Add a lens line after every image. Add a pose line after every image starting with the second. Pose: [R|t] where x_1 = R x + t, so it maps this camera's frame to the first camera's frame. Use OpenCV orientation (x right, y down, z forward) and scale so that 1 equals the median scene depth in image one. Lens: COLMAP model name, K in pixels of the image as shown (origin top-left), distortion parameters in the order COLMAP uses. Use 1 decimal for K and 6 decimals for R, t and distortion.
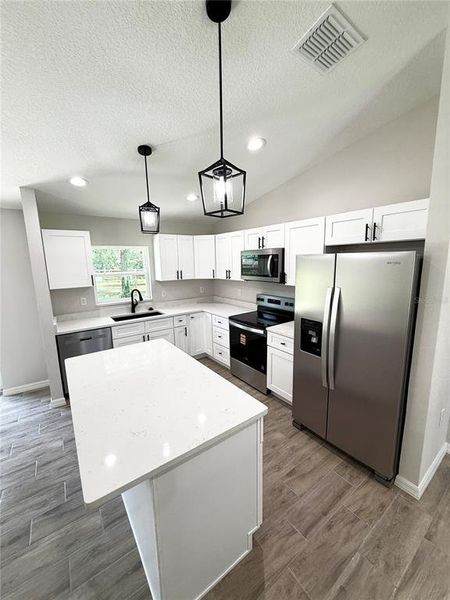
lens RADIAL K [[239.2, 0, 224.6], [0, 239.2, 299.9], [0, 0, 1]] dist [-0.000492, 0.000480]
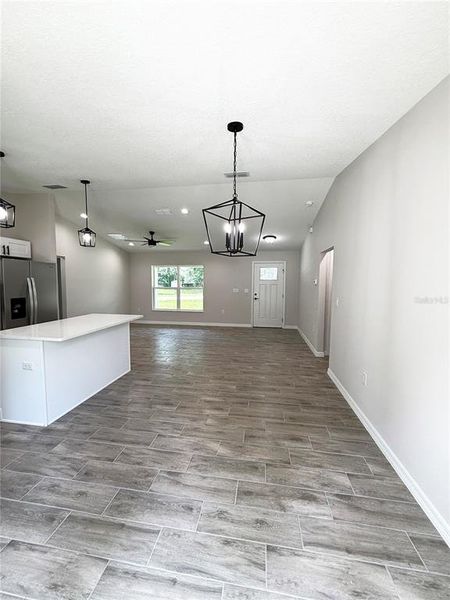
lens RADIAL K [[239.2, 0, 224.0], [0, 239.2, 297.7], [0, 0, 1]] dist [-0.000492, 0.000480]
pose [[-0.707345, -0.027703, 0.706325, -1.227541], [0.125760, 0.978358, 0.164315, -0.008340], [-0.695591, 0.205055, -0.688553, 0.754290]]
